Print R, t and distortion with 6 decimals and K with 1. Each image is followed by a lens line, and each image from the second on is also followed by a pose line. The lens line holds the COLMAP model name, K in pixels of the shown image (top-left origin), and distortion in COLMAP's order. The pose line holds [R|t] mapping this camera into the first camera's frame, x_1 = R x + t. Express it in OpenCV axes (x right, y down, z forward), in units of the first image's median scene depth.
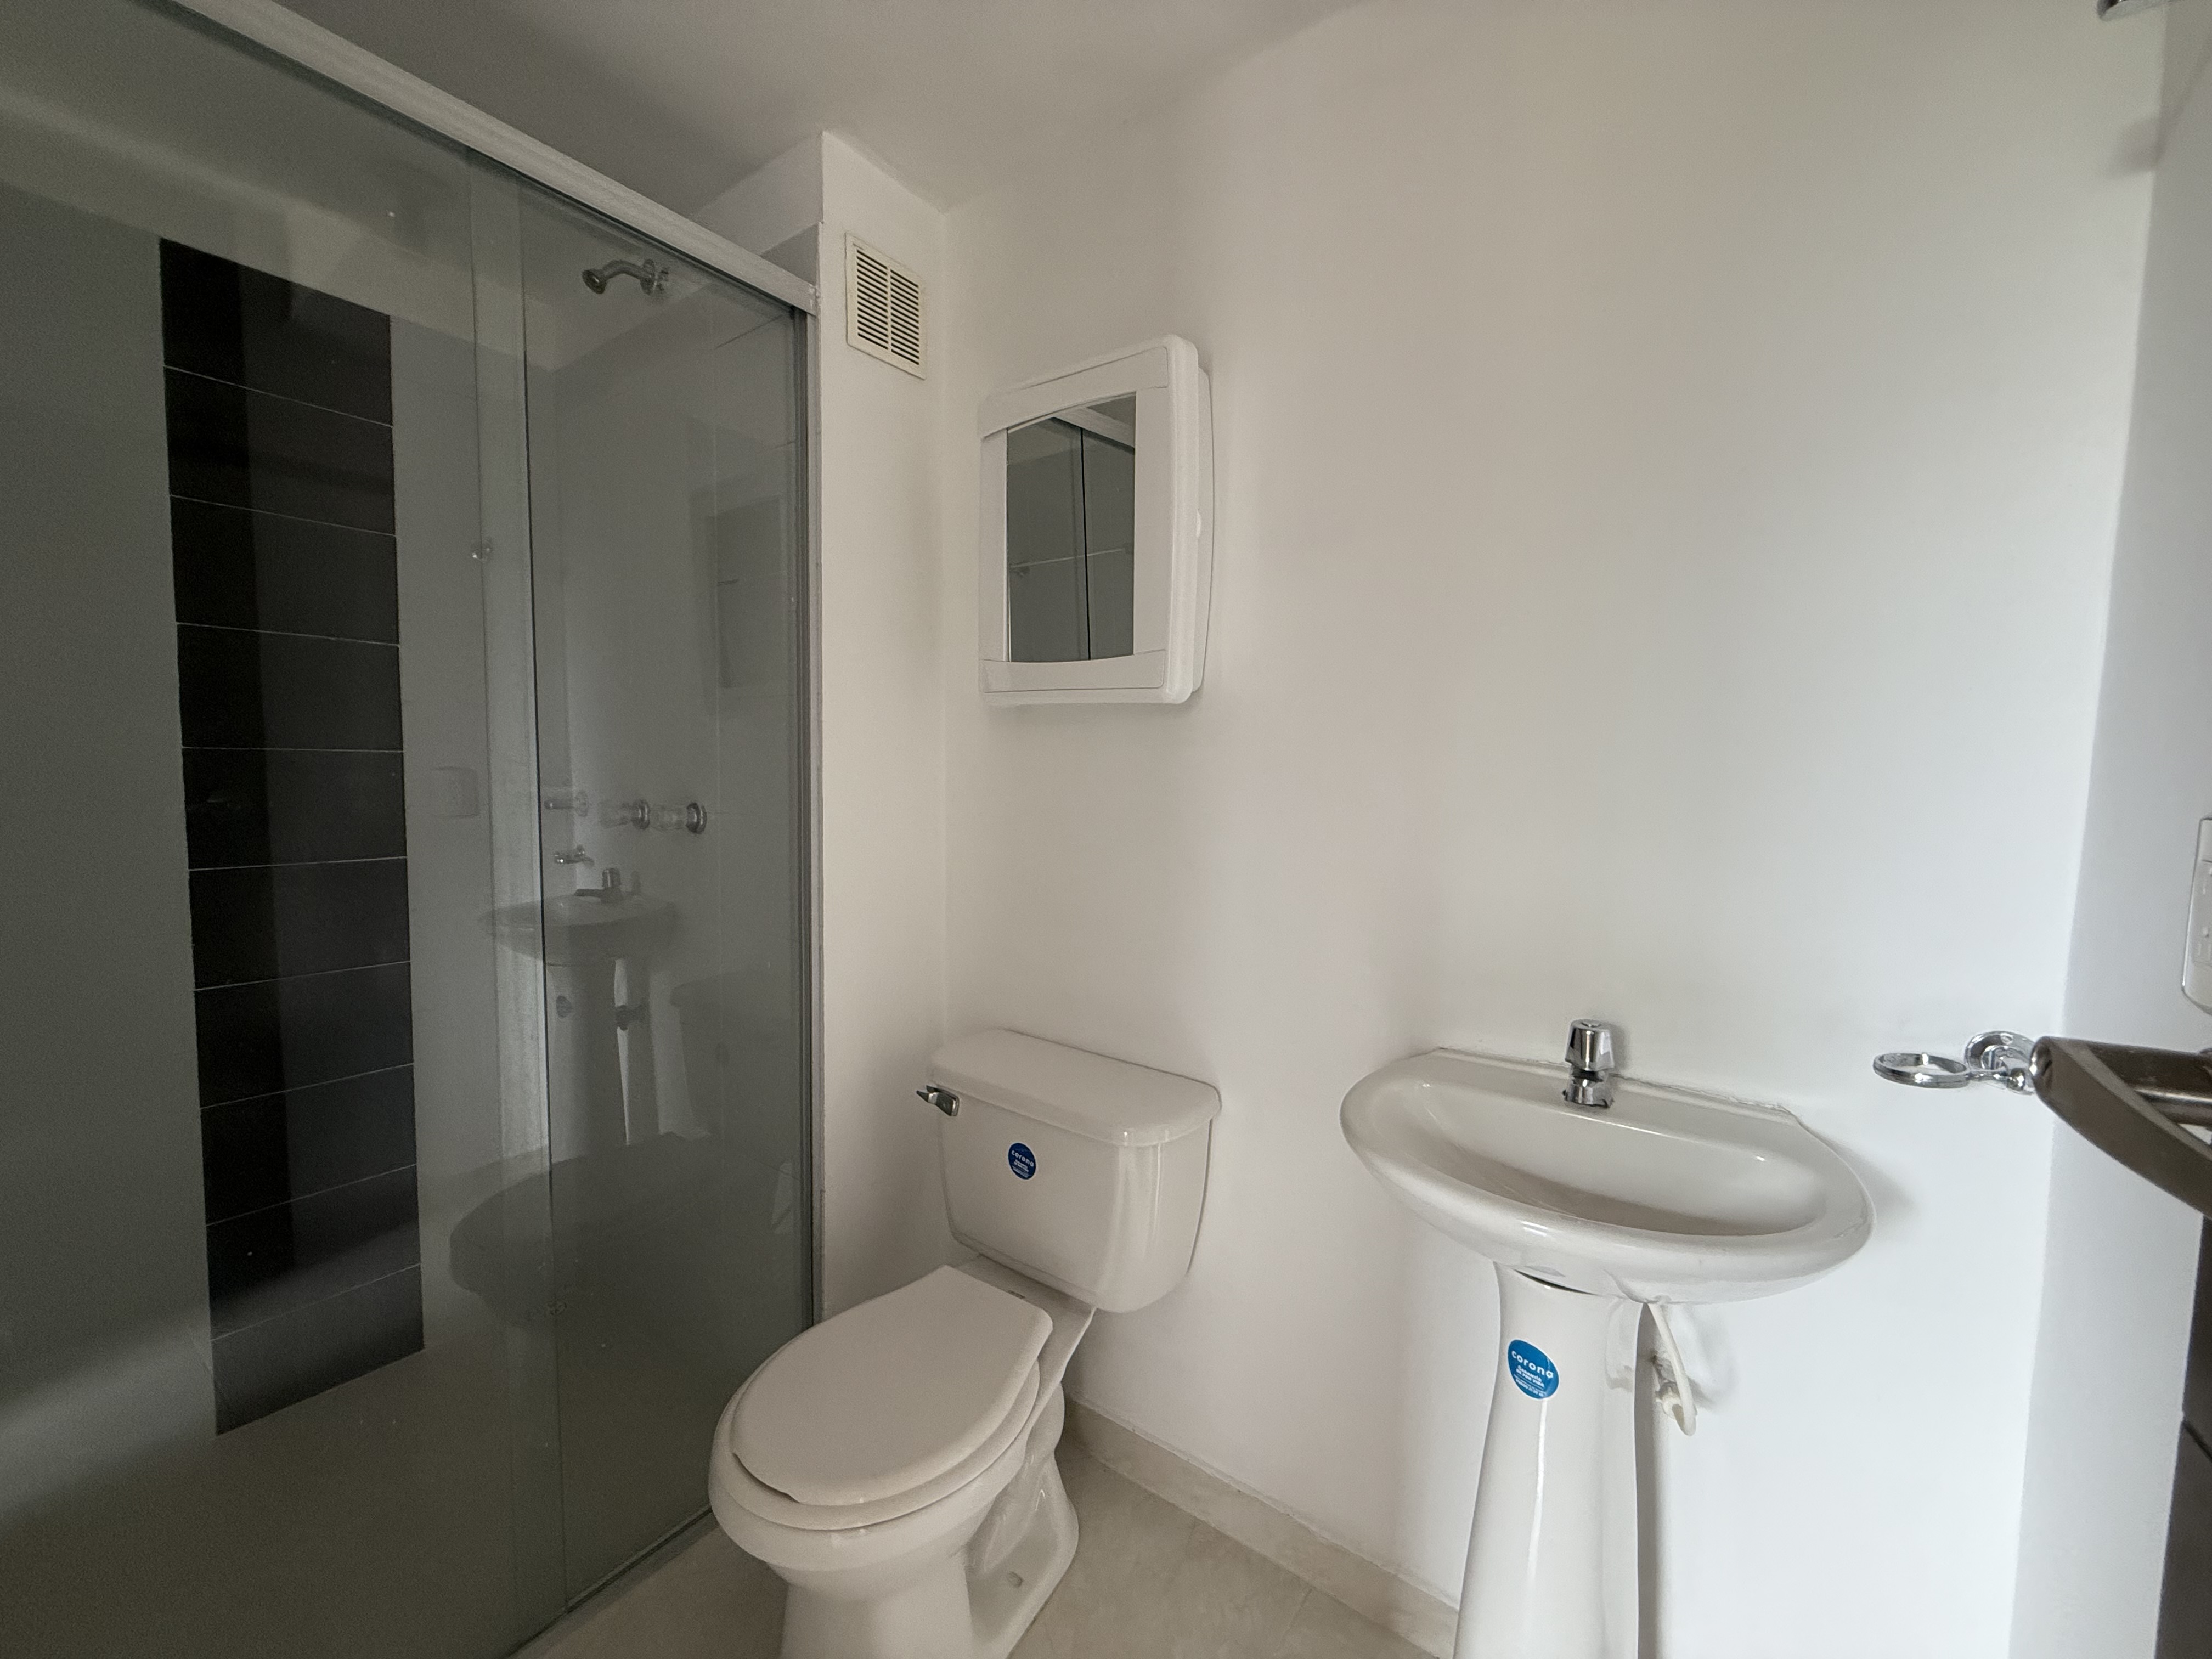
lens RADIAL K [[882.1, 0, 1098.8], [0, 882.1, 826.7], [0, 0, 1]] dist [0.000284, 0.000353]
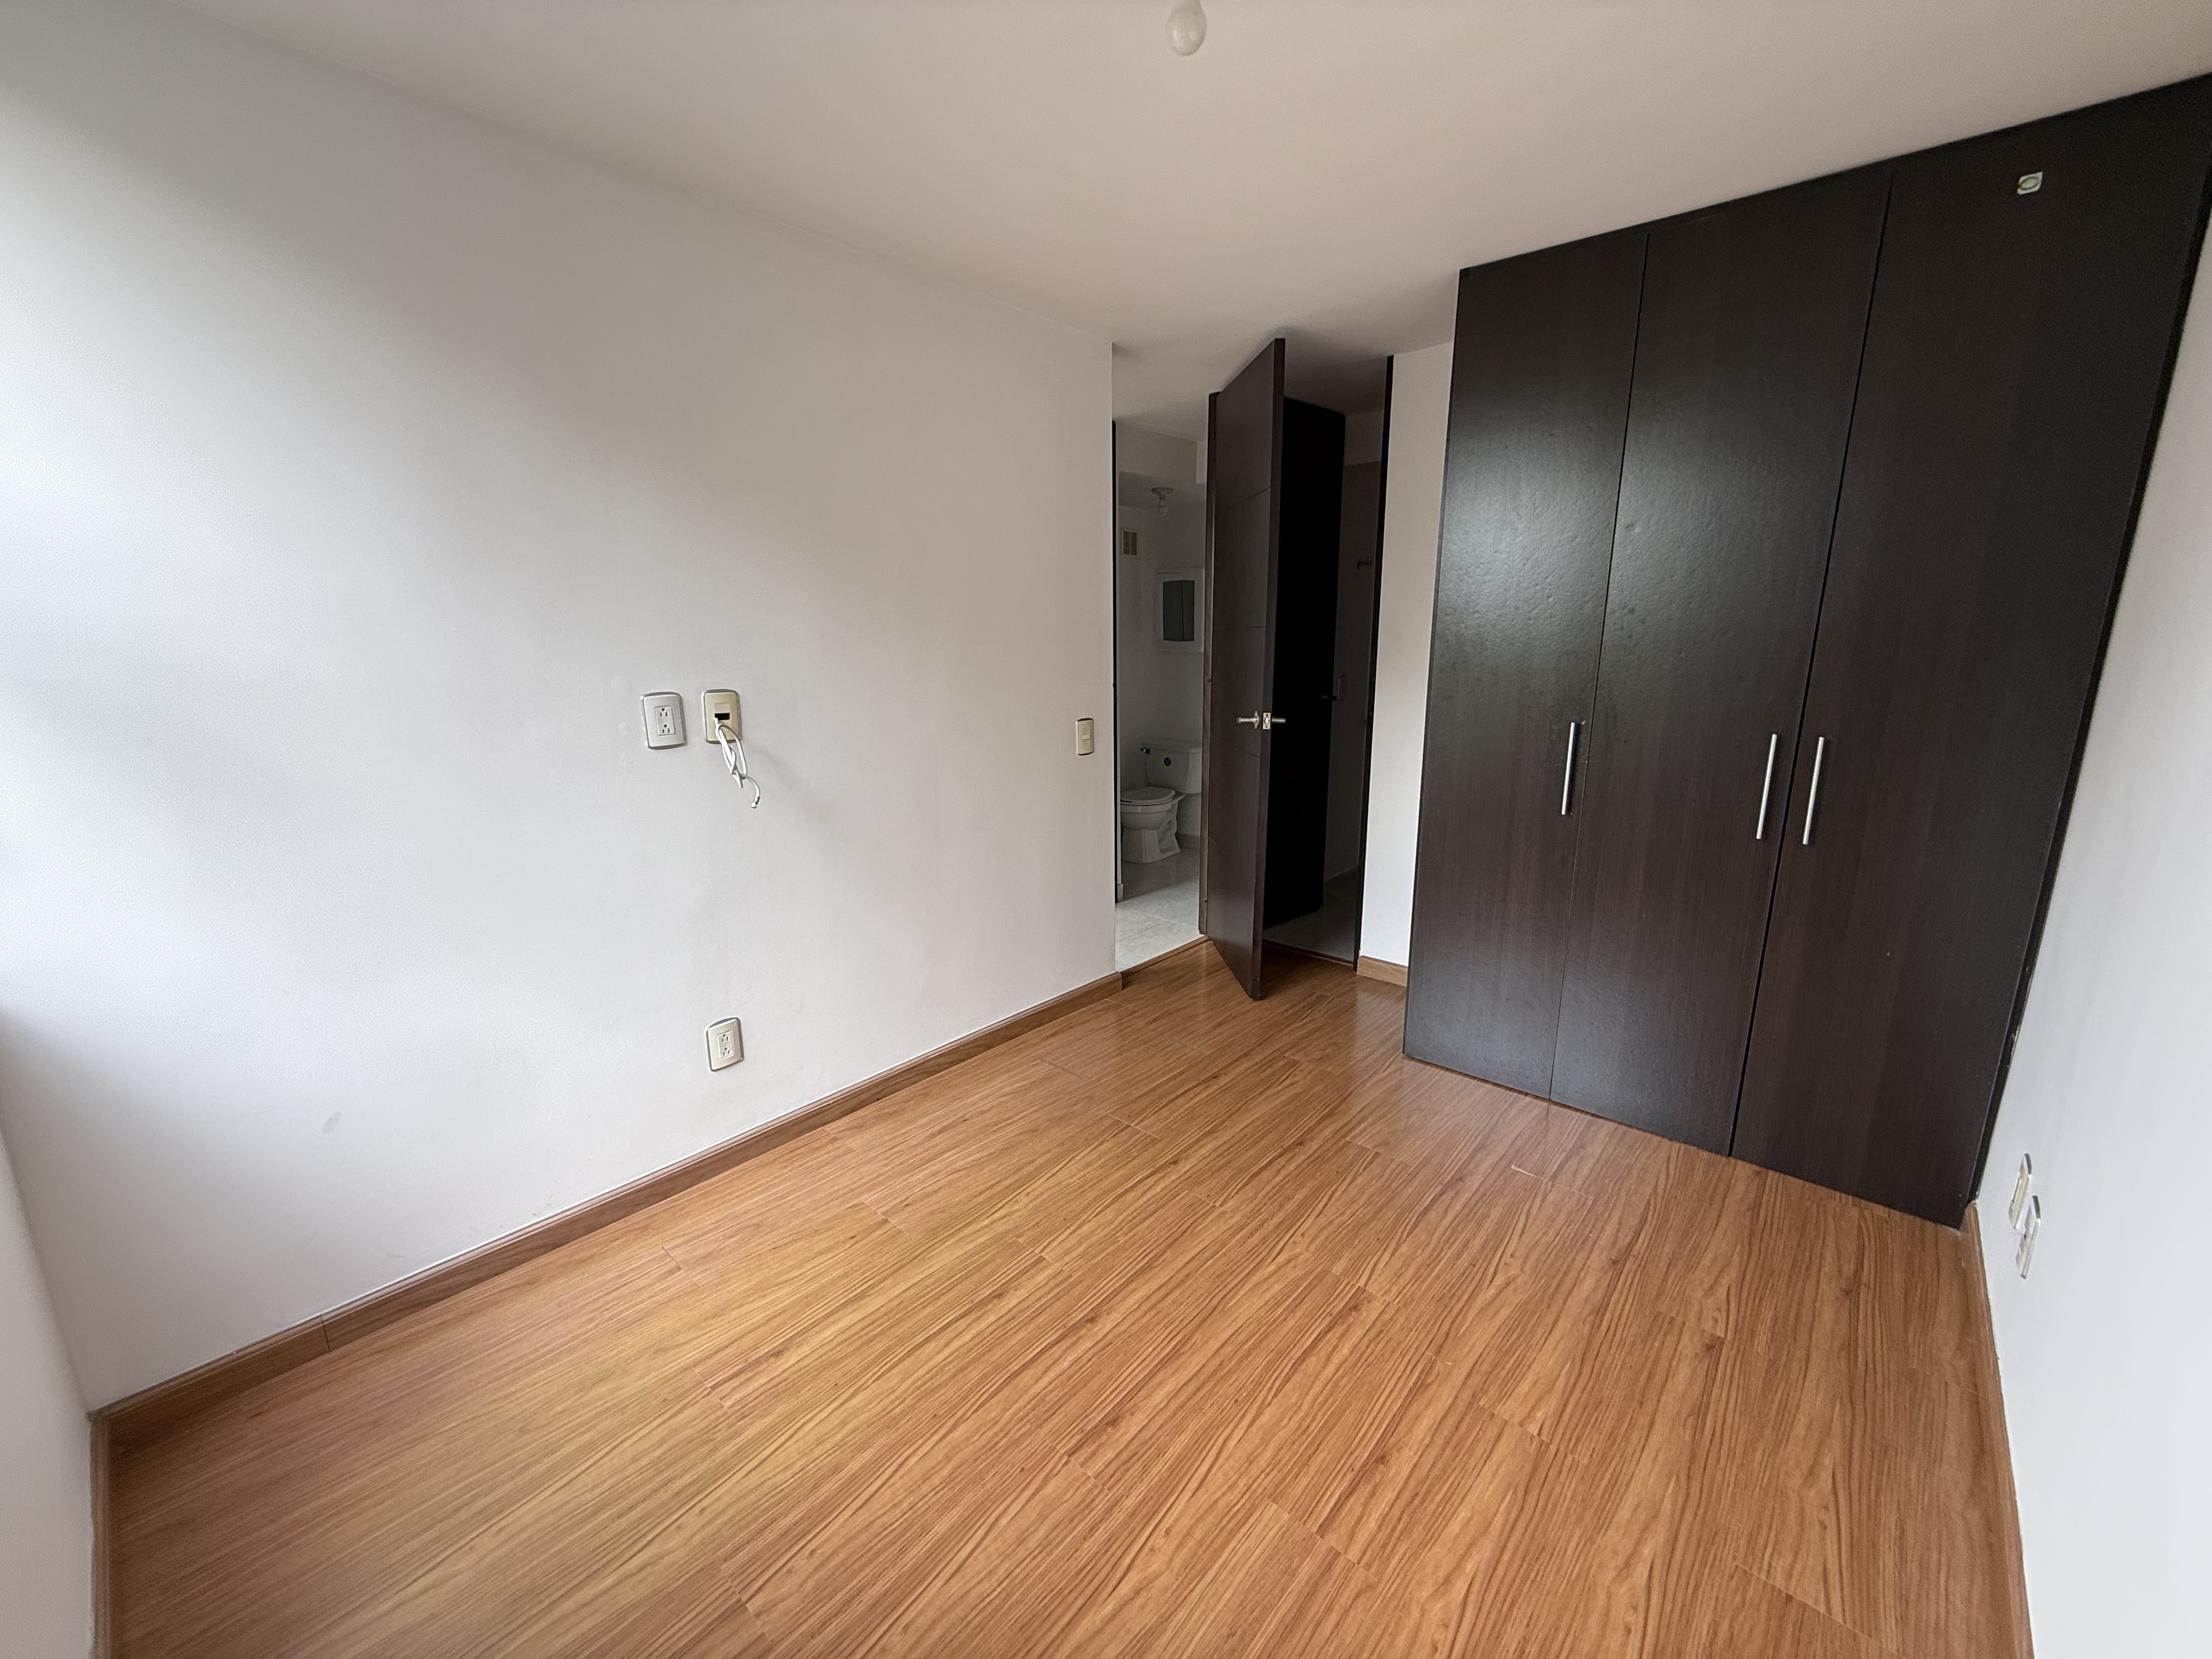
lens RADIAL K [[882.1, 0, 1098.8], [0, 882.1, 826.7], [0, 0, 1]] dist [0.000284, 0.000353]
pose [[0.995597, 0.007151, -0.093462, -0.013041], [0.007367, 0.988031, 0.154078, 0.018580], [0.093445, -0.154089, 0.983628, -2.957033]]
